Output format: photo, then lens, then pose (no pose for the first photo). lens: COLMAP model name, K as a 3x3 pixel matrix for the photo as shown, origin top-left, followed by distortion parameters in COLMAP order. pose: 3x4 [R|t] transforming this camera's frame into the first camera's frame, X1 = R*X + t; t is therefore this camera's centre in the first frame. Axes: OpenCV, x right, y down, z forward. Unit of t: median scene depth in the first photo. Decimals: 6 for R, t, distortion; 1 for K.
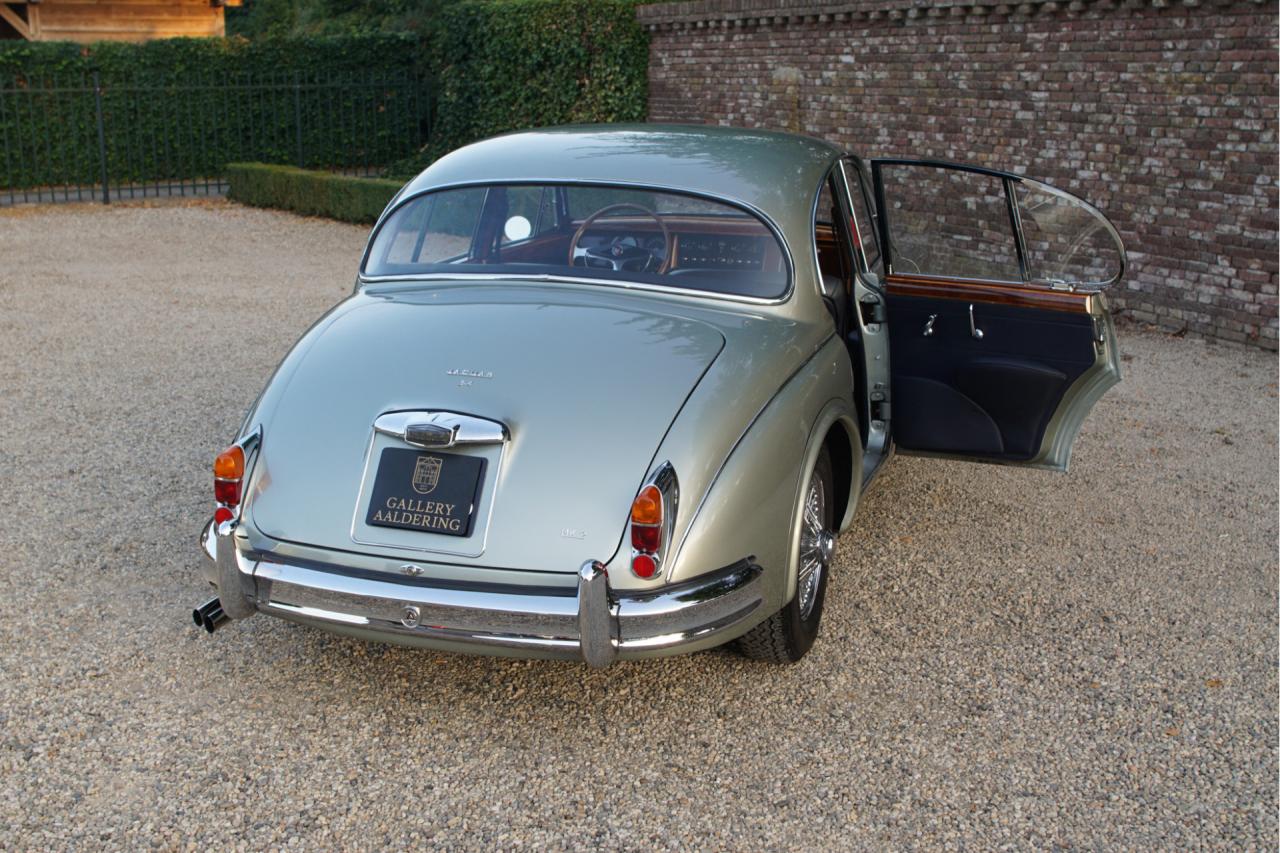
lens RADIAL K [[1476.3, 0, 637.2], [0, 1476.3, 416.8], [0, 0, 1]] dist [-0.051027, 0.000000]
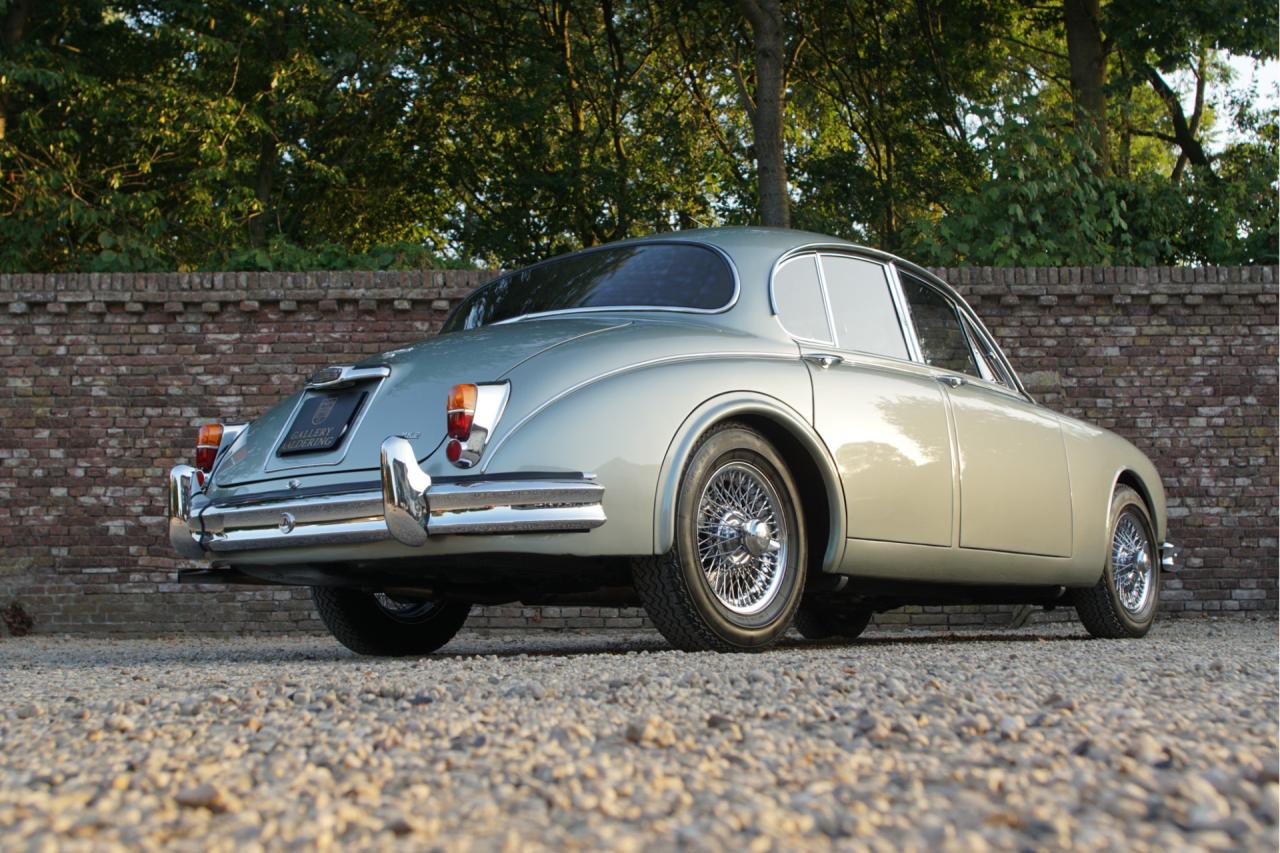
lens RADIAL K [[1476.3, 0, 636.9], [0, 1476.3, 430.1], [0, 0, 1]] dist [-0.051027, 0.000000]
pose [[0.442867, 0.105906, 0.890311, -0.431290], [0.216382, 0.951022, -0.220762, 0.056572], [-0.870085, 0.290415, 0.398260, 0.424936]]
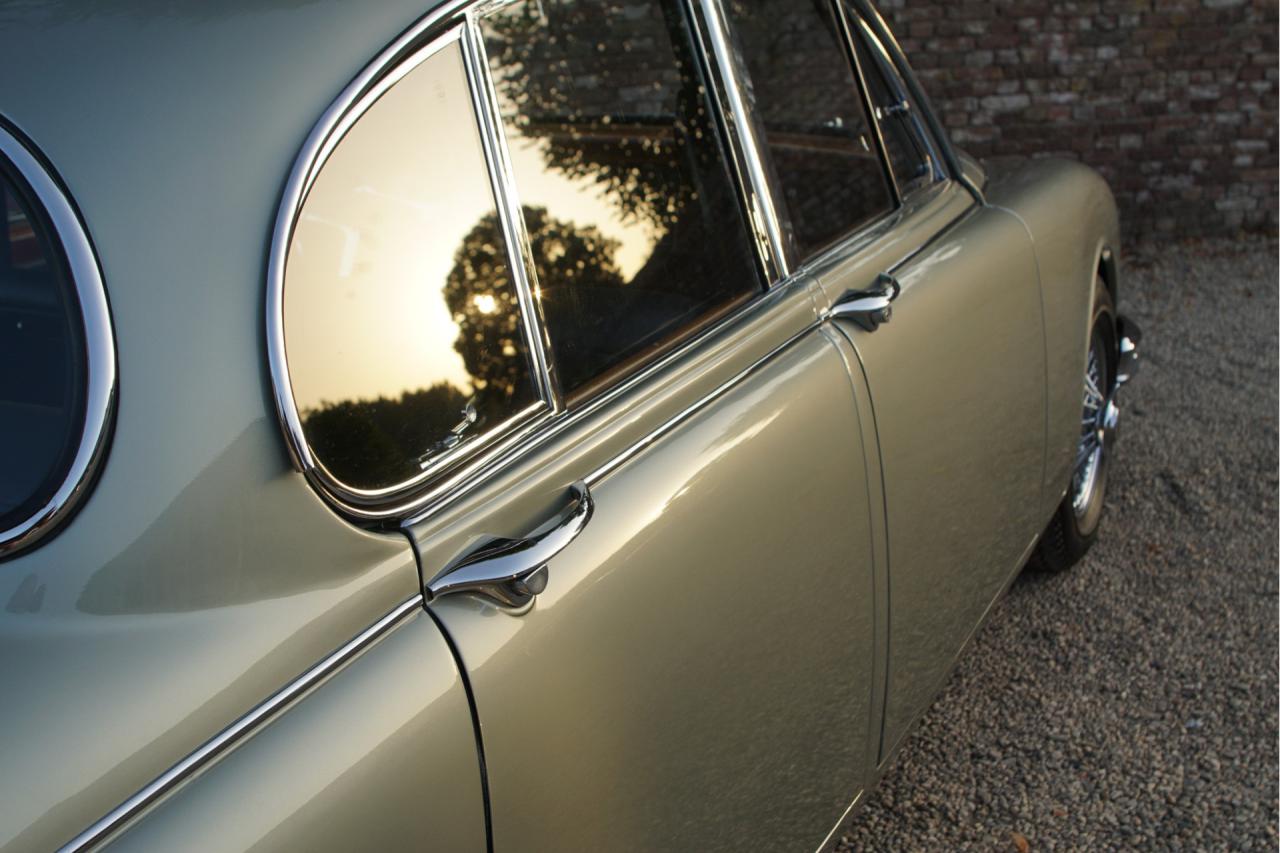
lens RADIAL K [[1476.3, 0, 628.5], [0, 1476.3, 427.1], [0, 0, 1]] dist [-0.051027, 0.000000]
pose [[0.235038, -0.297958, 0.925191, -0.106066], [0.263553, 0.935733, 0.234399, -0.085389], [-0.935573, 0.188744, 0.298460, 0.504952]]
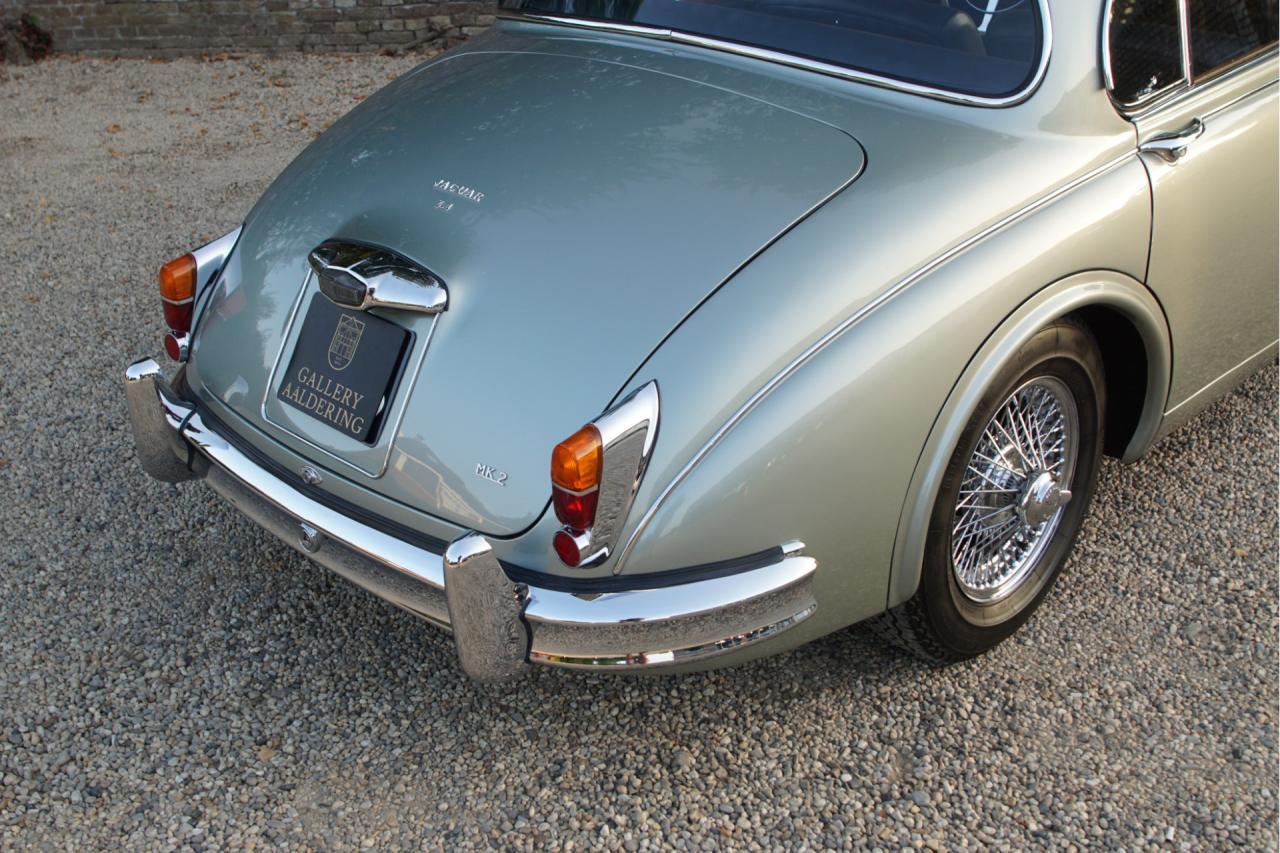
lens RADIAL K [[1476.3, 0, 641.2], [0, 1476.3, 421.8], [0, 0, 1]] dist [-0.051027, 0.000000]
pose [[0.501269, -0.398518, 0.768058, -0.277796], [0.220071, 0.917157, 0.332252, -0.114304], [-0.836838, 0.002479, 0.547445, 0.484727]]
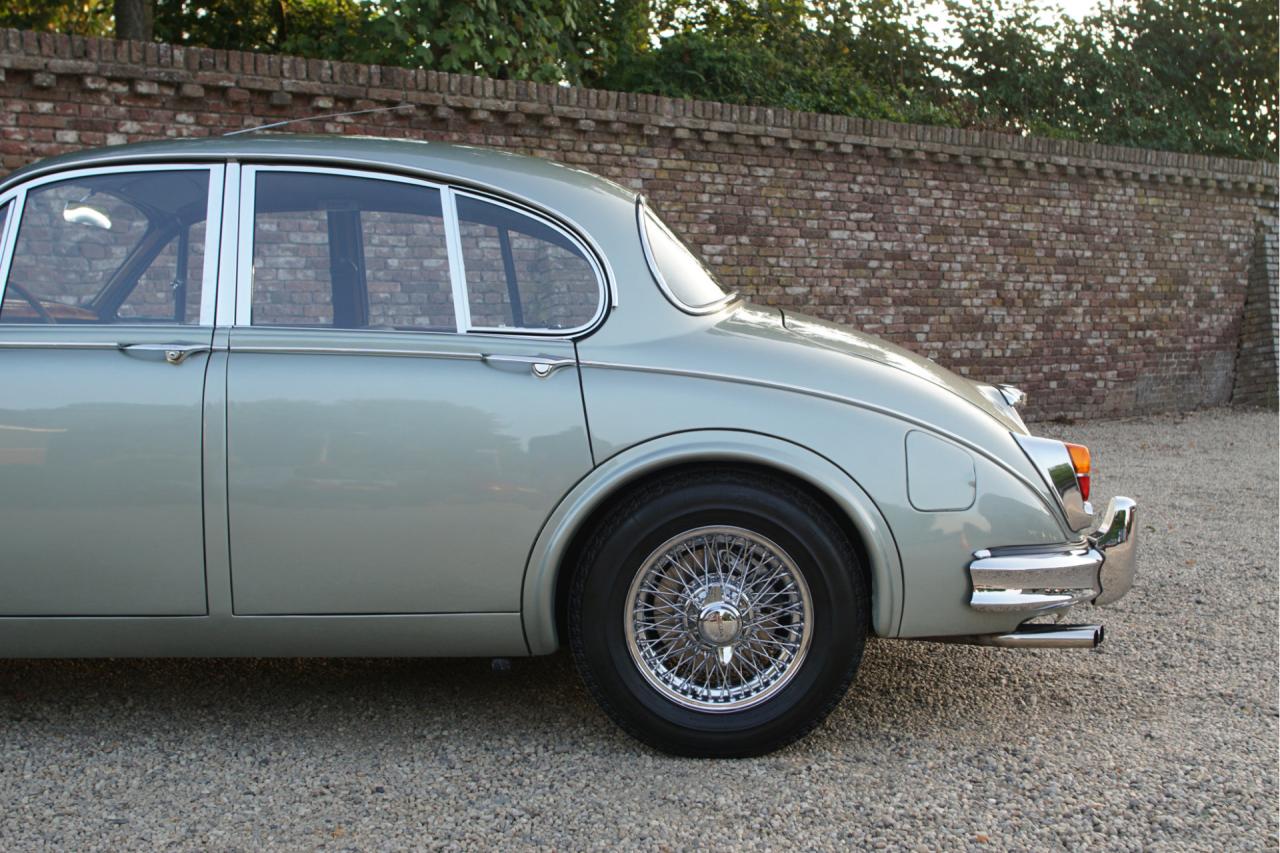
lens RADIAL K [[1476.3, 0, 633.5], [0, 1476.3, 427.8], [0, 0, 1]] dist [-0.051027, 0.000000]
pose [[-0.164766, -0.088447, 0.982359, -0.376475], [0.220604, 0.967436, 0.124104, -0.100196], [-0.961346, 0.237160, -0.139889, 0.685213]]
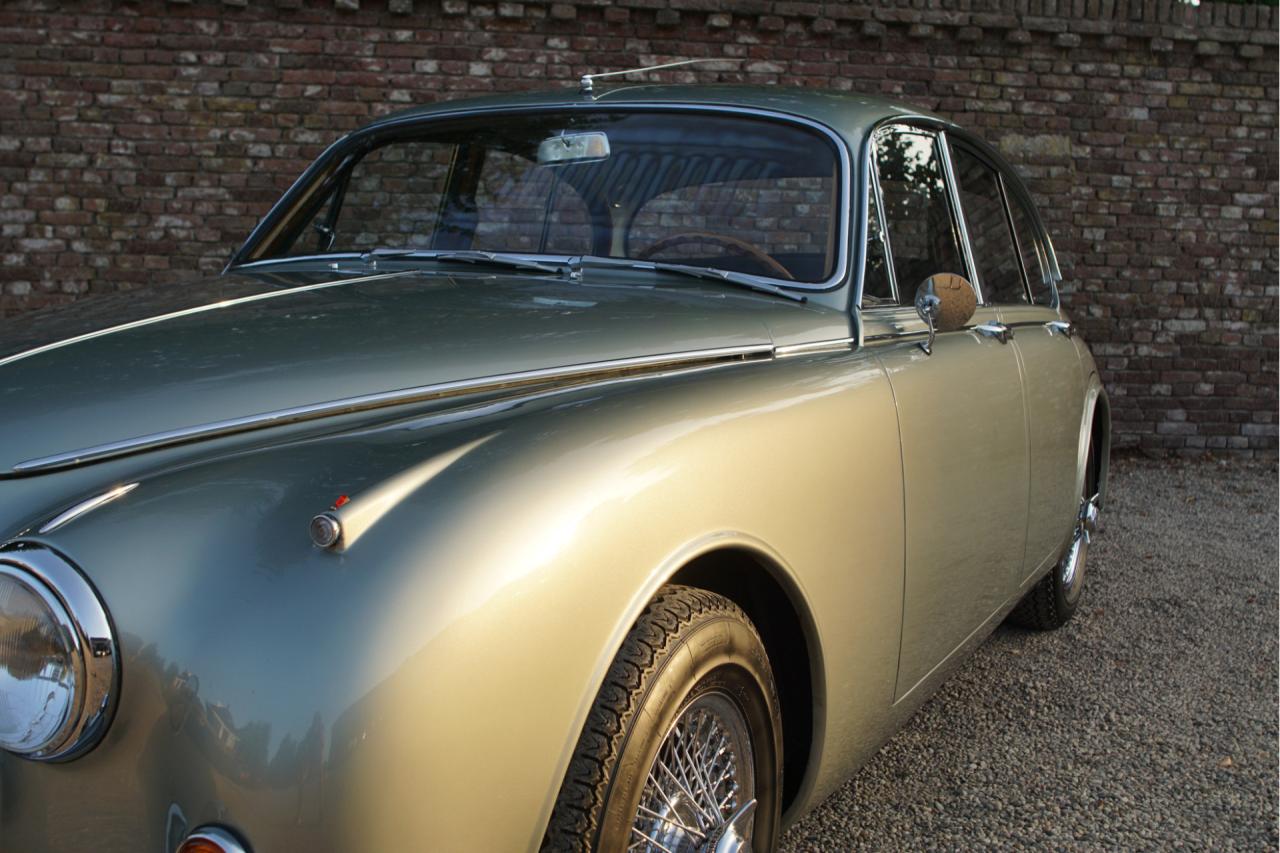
lens RADIAL K [[1476.3, 0, 636.7], [0, 1476.3, 425.1], [0, 0, 1]] dist [-0.051027, 0.000000]
pose [[0.322006, -0.116551, 0.939536, -0.233659], [0.188496, 0.980417, 0.057019, -0.070795], [-0.927783, 0.158739, 0.337670, 0.530298]]
